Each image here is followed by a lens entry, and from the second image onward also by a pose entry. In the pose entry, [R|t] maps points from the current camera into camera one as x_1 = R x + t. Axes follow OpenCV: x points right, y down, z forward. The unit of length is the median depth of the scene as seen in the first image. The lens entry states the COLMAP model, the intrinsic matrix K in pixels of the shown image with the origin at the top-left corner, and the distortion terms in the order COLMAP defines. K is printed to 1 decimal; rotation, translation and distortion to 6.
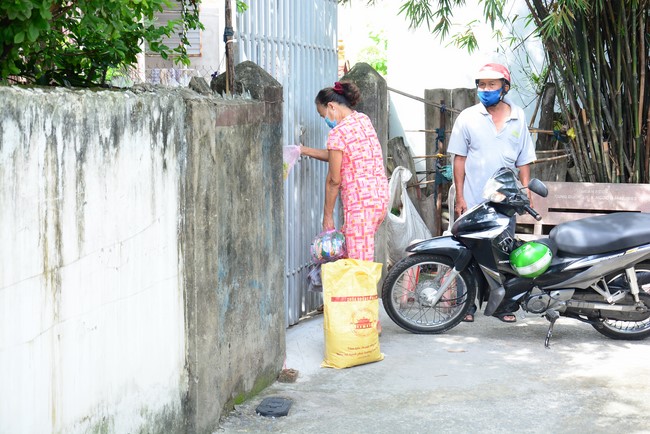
lens RADIAL K [[1095.1, 0, 324.6], [0, 1095.1, 214.4], [0, 0, 1]] dist [0.292416, 0.000000]
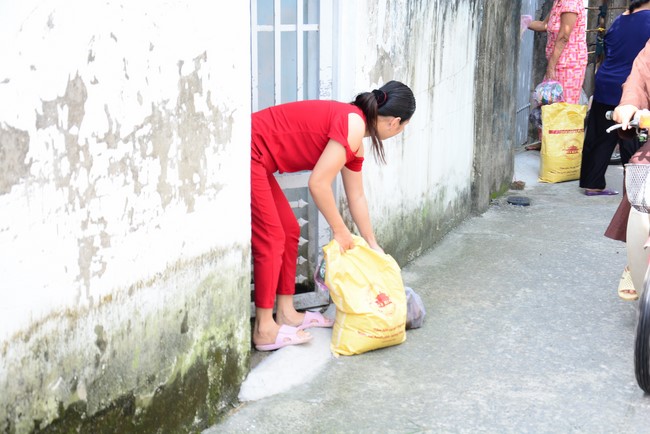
lens RADIAL K [[1095.1, 0, 325.3], [0, 1095.1, 219.8], [0, 0, 1]] dist [0.292416, 0.000000]
pose [[0.997891, 0.015262, -0.063097, -0.207405], [-0.008832, 0.994851, 0.100959, 0.056844], [0.064313, -0.100189, 0.992888, -0.444556]]
